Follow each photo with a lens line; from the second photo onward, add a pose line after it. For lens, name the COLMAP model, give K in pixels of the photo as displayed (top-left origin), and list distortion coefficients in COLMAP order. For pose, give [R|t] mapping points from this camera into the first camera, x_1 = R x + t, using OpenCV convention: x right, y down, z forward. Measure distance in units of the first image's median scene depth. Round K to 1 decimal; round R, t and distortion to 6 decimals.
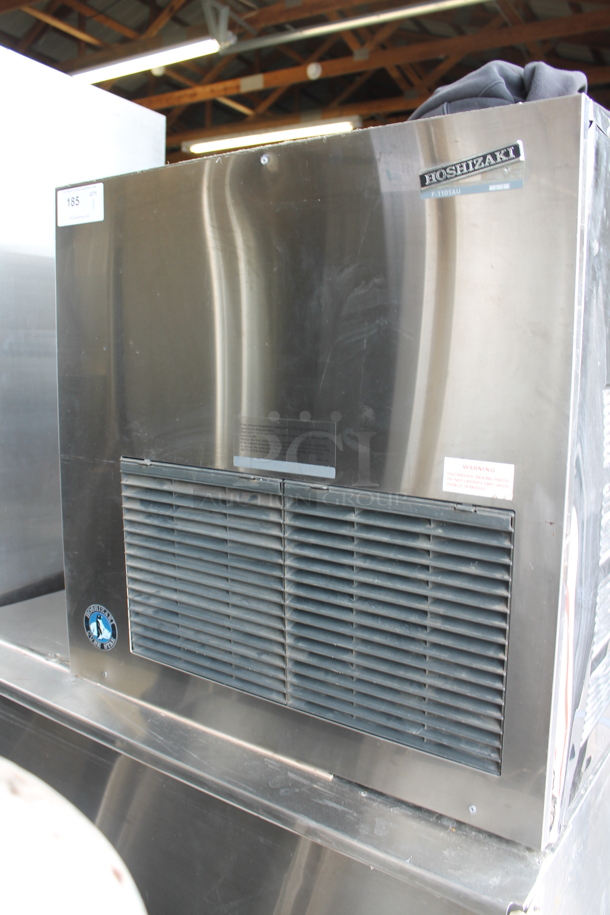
lens RADIAL K [[788.4, 0, 305.2], [0, 788.4, 460.1], [0, 0, 1]] dist [-0.141087, 0.053954]
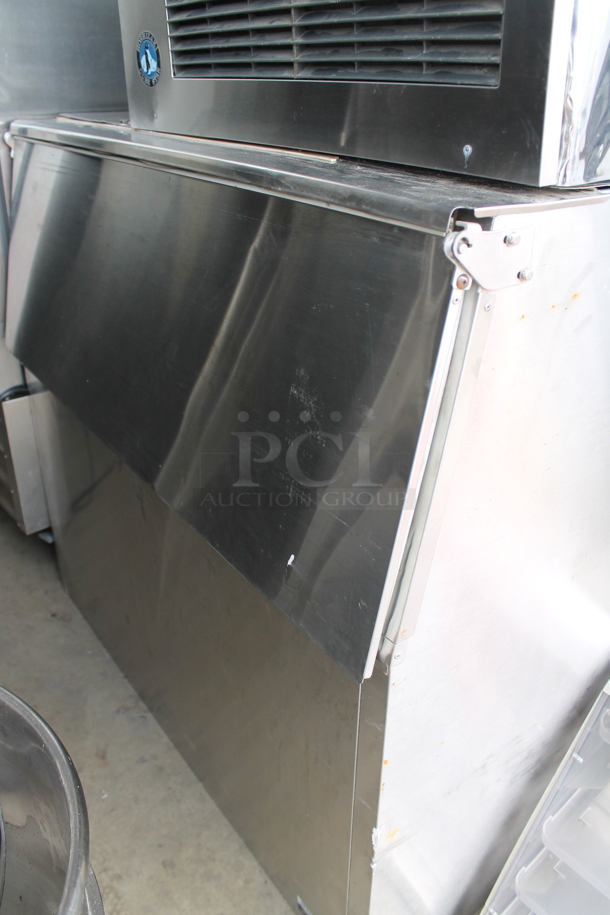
lens RADIAL K [[788.4, 0, 306.0], [0, 788.4, 462.5], [0, 0, 1]] dist [-0.141087, 0.053954]
pose [[0.943428, 0.135747, -0.302518, 0.282637], [-0.024993, 0.938875, 0.343350, 0.410114], [0.330635, -0.316365, 0.889153, 0.147577]]
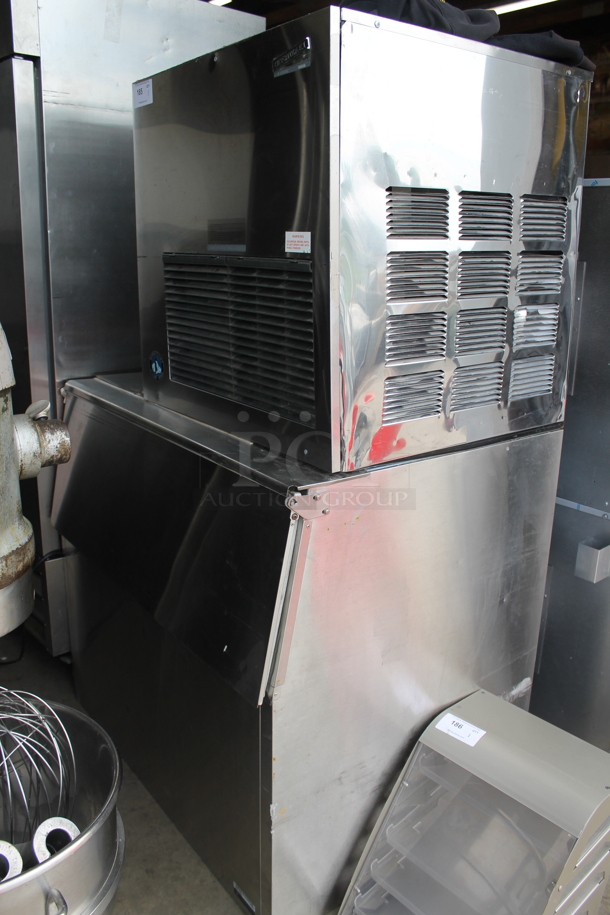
lens RADIAL K [[788.4, 0, 303.5], [0, 788.4, 456.4], [0, 0, 1]] dist [-0.141087, 0.053954]
pose [[0.948496, 0.079275, -0.306711, 0.613743], [-0.037399, 0.989433, 0.140082, 0.191462], [0.314575, -0.121396, 0.941438, -0.504270]]
